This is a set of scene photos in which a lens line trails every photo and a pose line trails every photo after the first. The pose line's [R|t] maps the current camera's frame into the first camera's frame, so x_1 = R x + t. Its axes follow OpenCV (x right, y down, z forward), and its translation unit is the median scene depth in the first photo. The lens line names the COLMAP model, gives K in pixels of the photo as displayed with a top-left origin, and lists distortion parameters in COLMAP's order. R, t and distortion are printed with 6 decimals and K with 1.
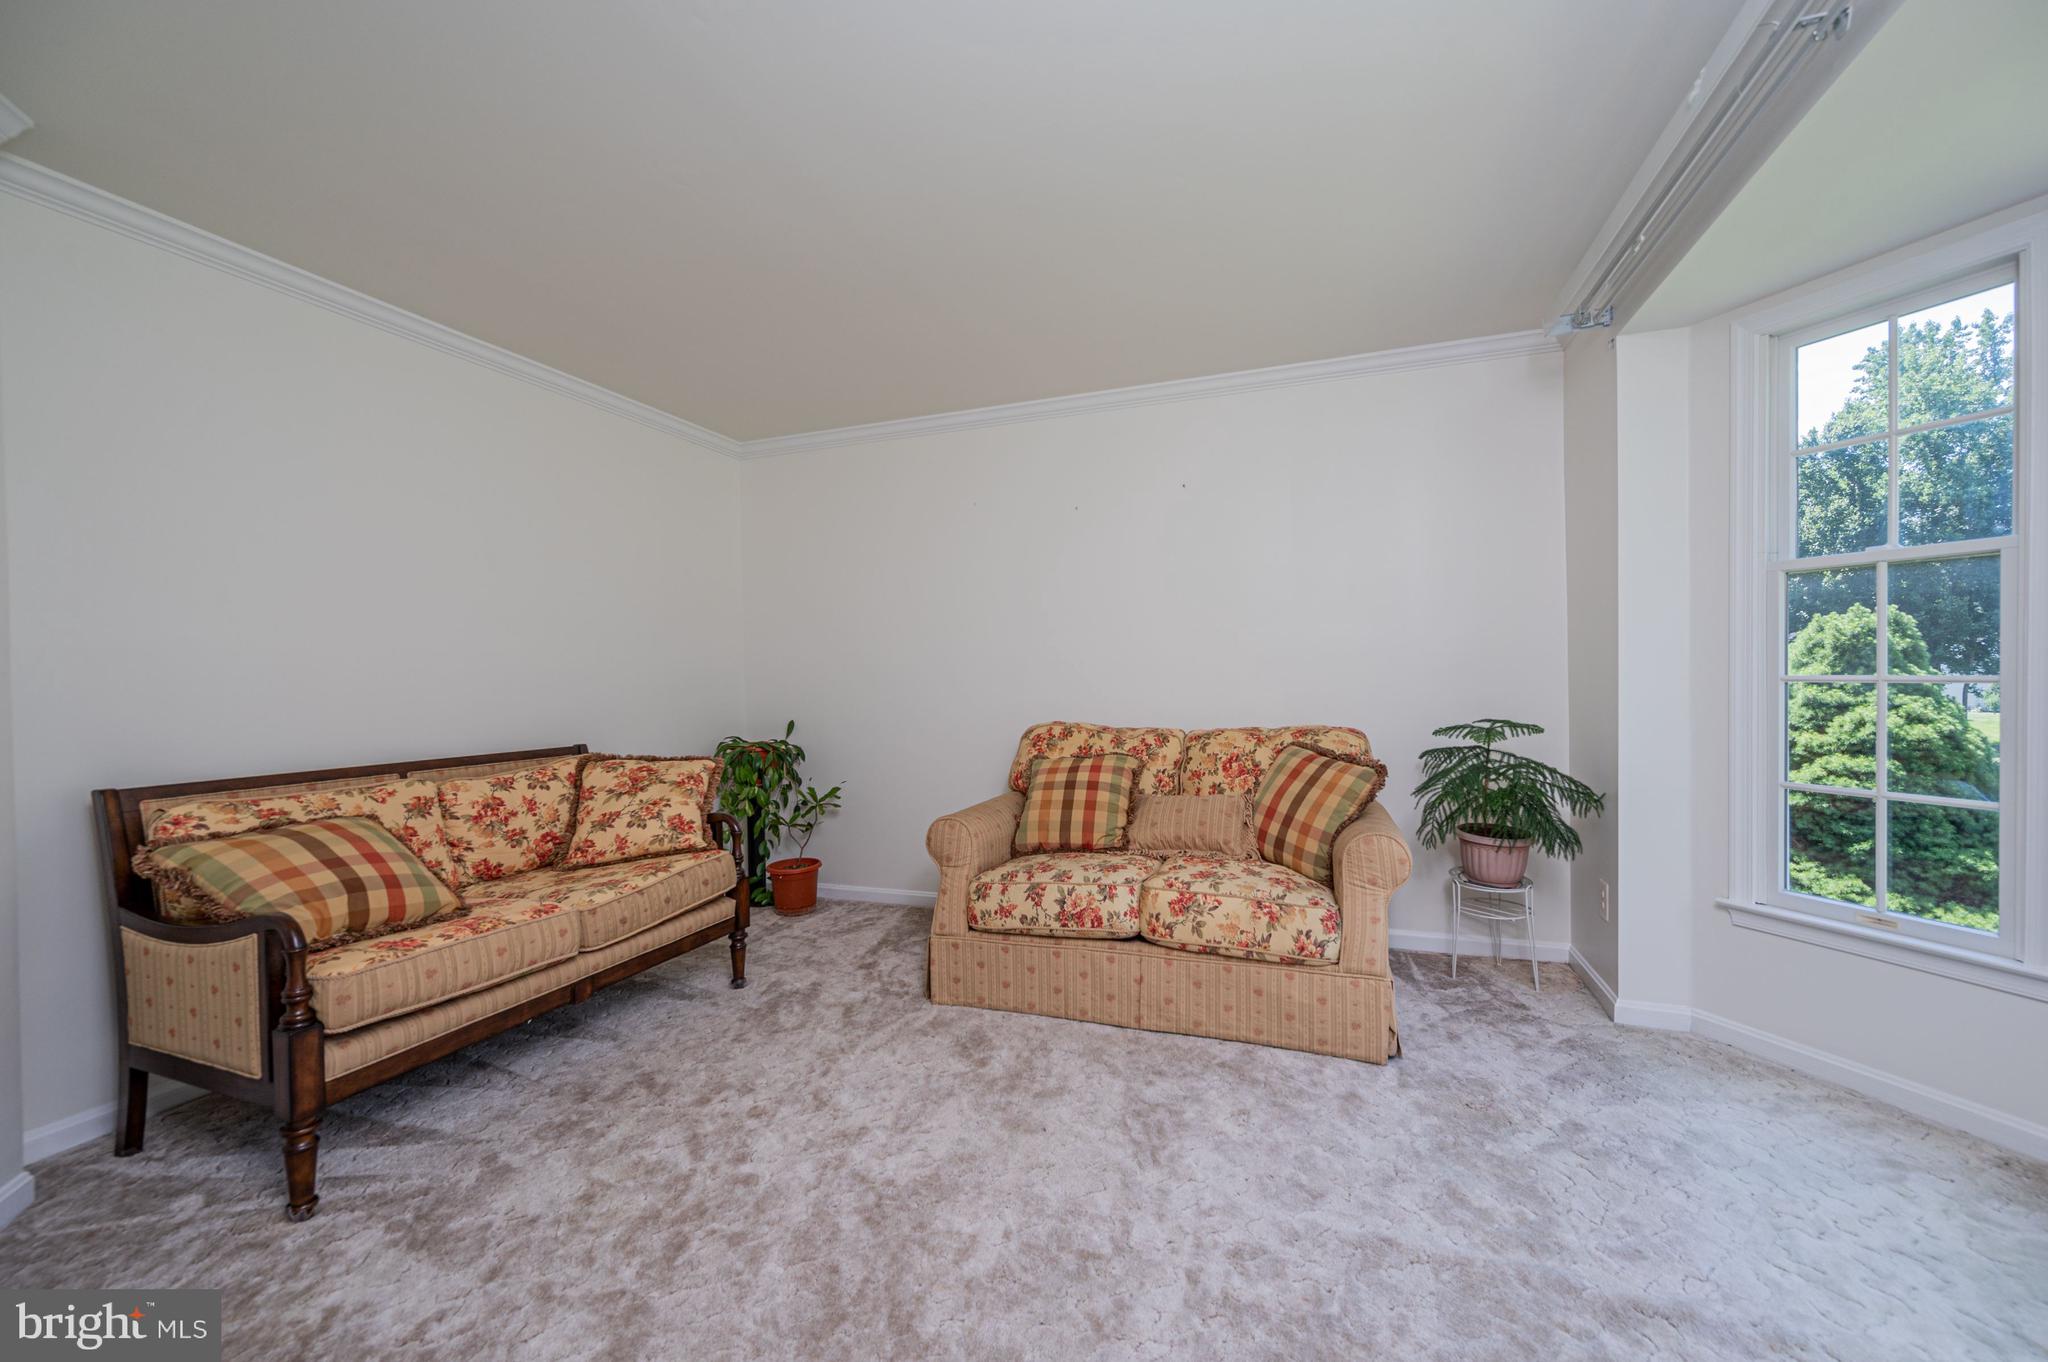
lens RADIAL K [[818.2, 0, 1045.2], [0, 818.2, 670.9], [0, 0, 1]] dist [-0.003927, -0.001284]
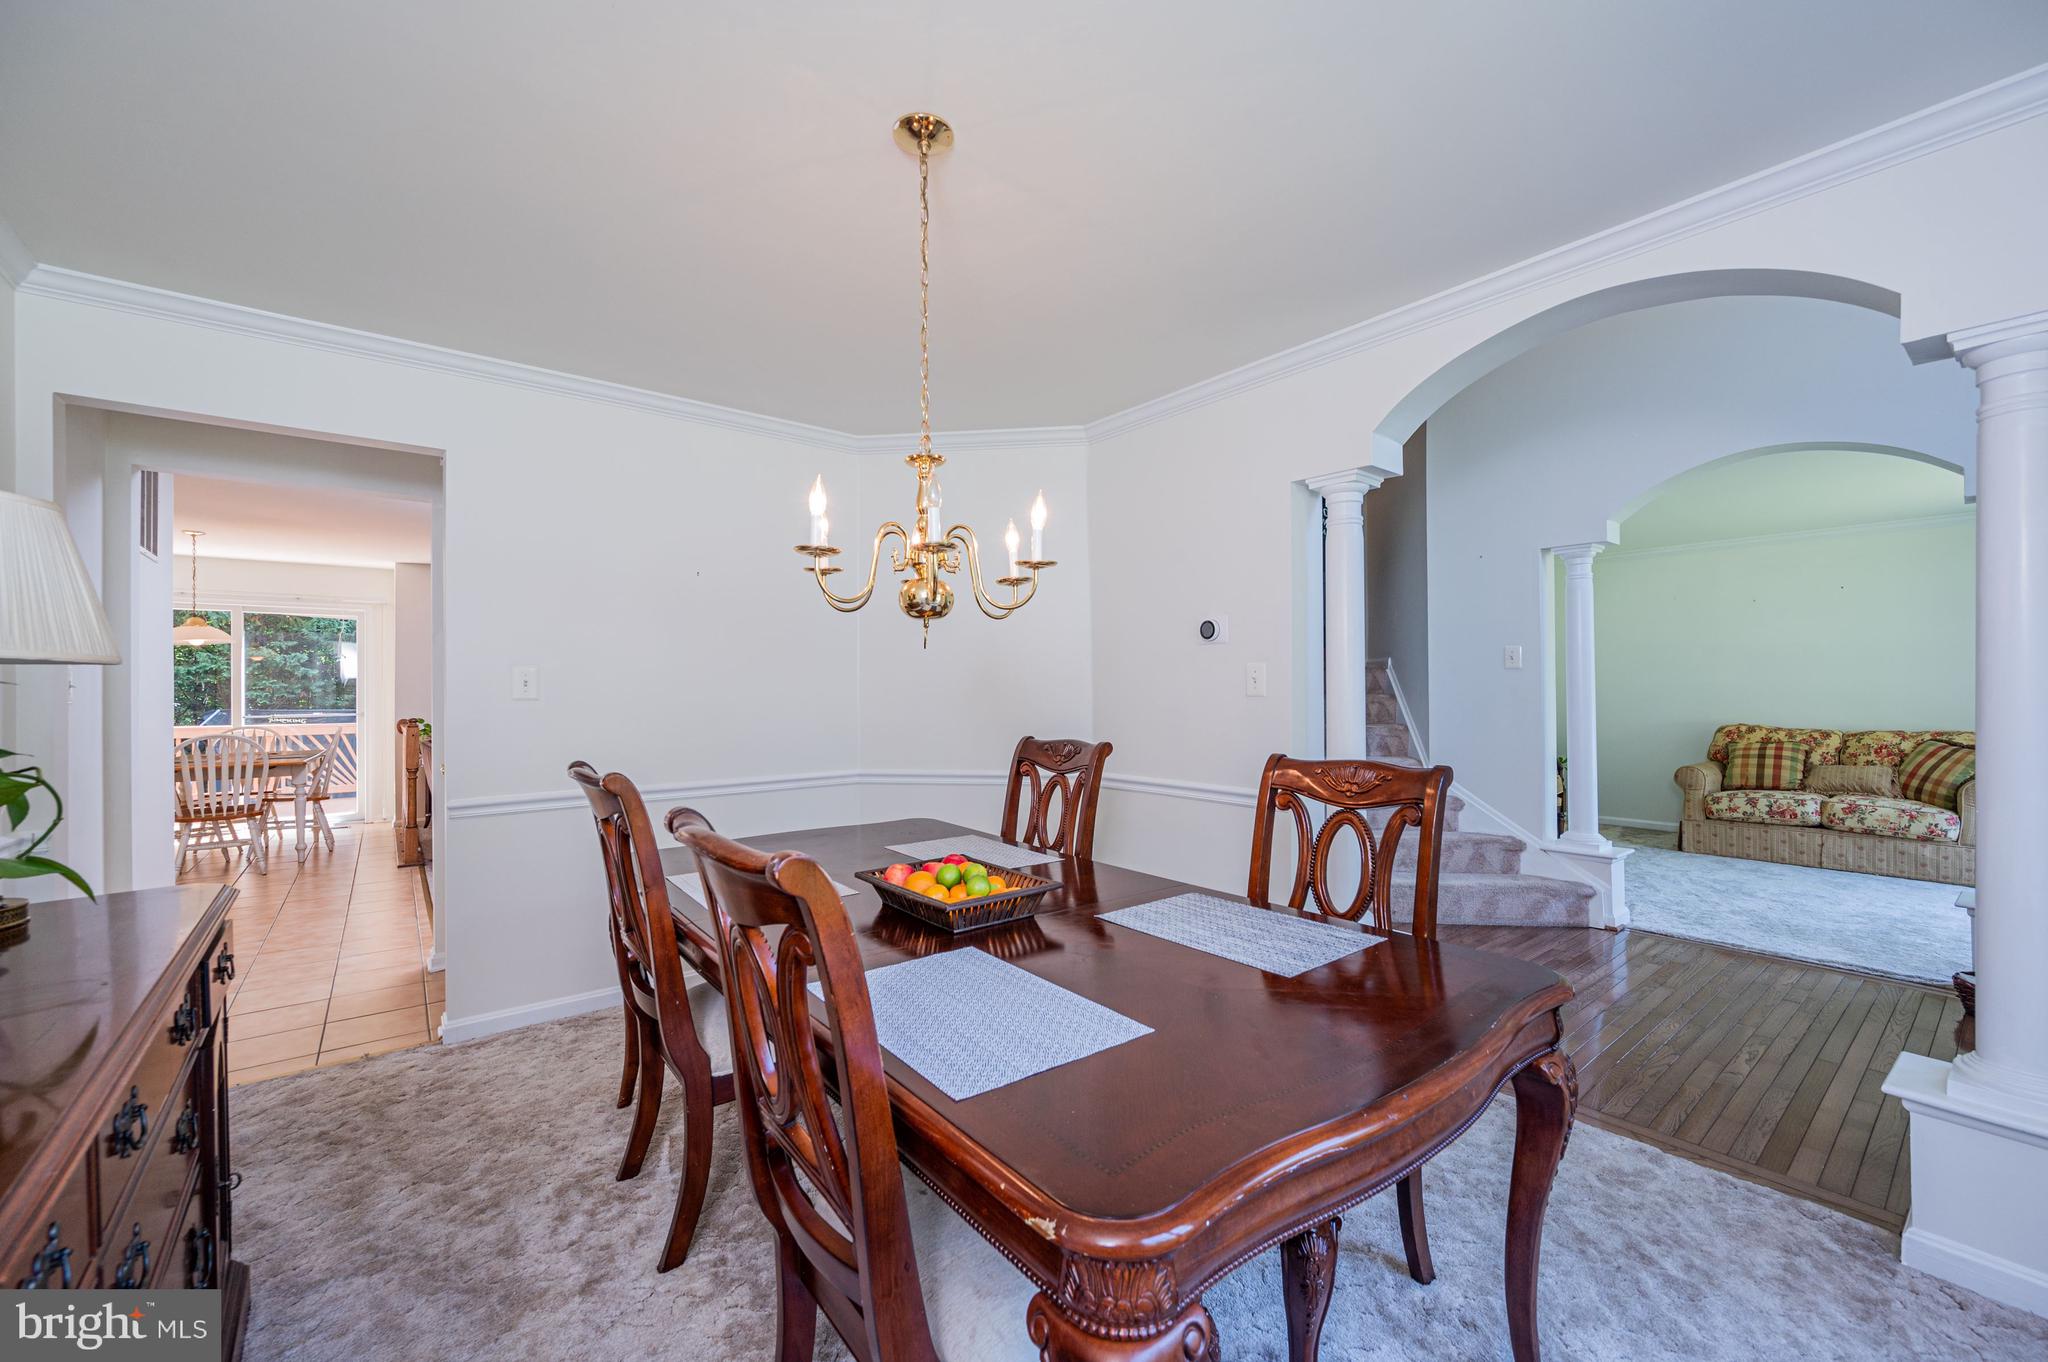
lens RADIAL K [[818.2, 0, 1024.9], [0, 818.2, 684.6], [0, 0, 1]] dist [-0.003927, -0.001284]
pose [[0.843720, 0.011738, -0.536655, -0.445413], [-0.013259, 0.999912, 0.001027, -0.003970], [0.536620, 0.006249, 0.843801, -1.674233]]
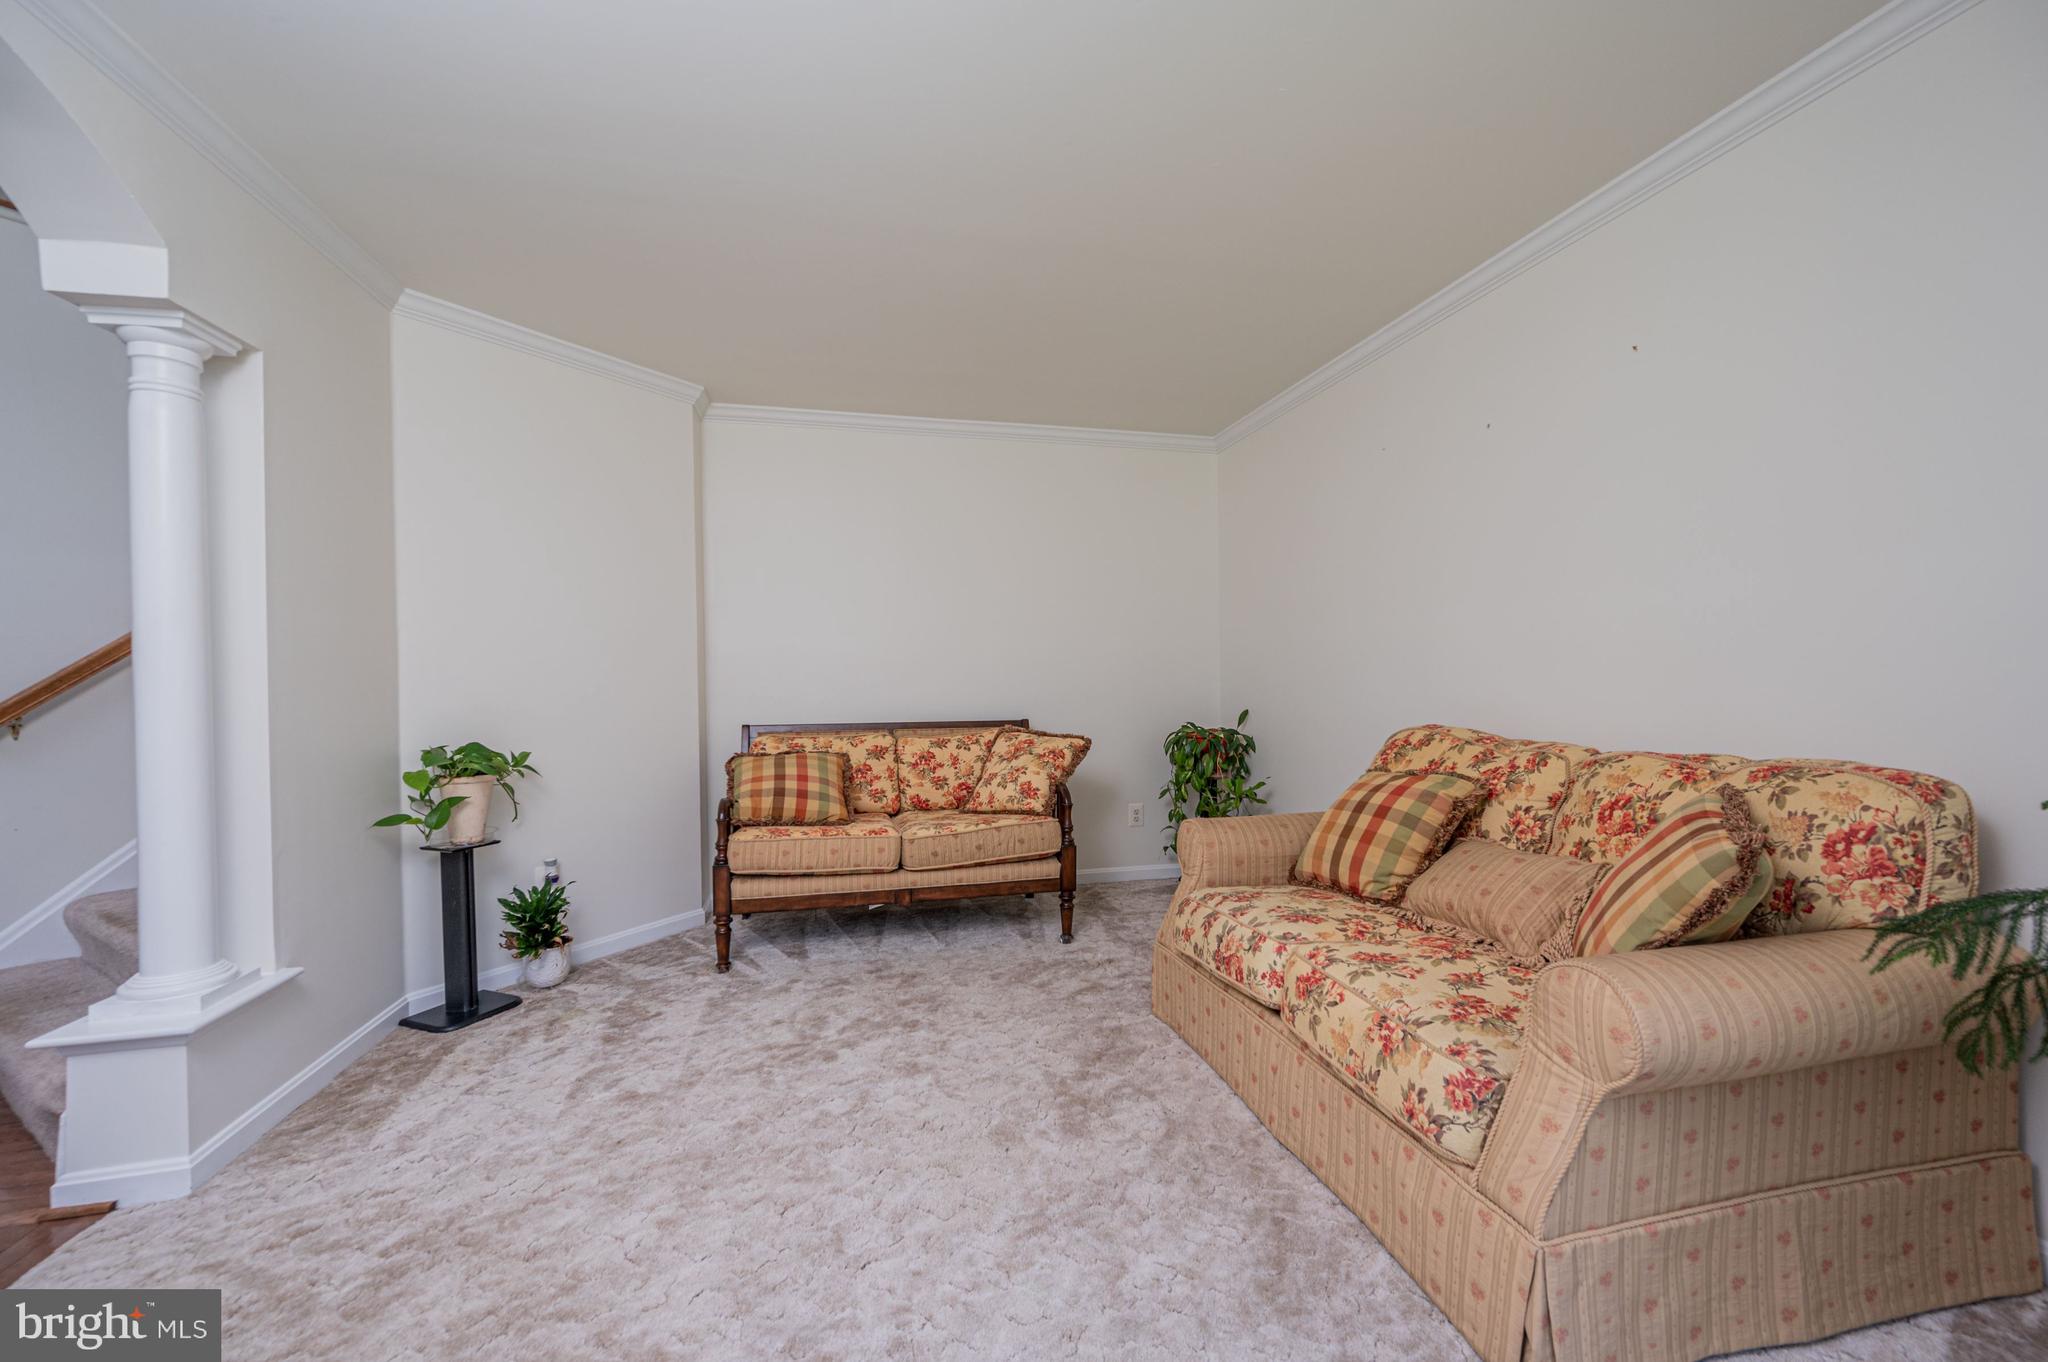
lens RADIAL K [[818.2, 0, 1025.2], [0, 818.2, 677.9], [0, 0, 1]] dist [-0.003927, -0.001284]
pose [[0.537258, 0.011041, -0.843346, 0.568235], [0.005868, 0.999841, 0.016828, 0.005959], [0.843398, -0.013990, 0.537108, 0.377669]]
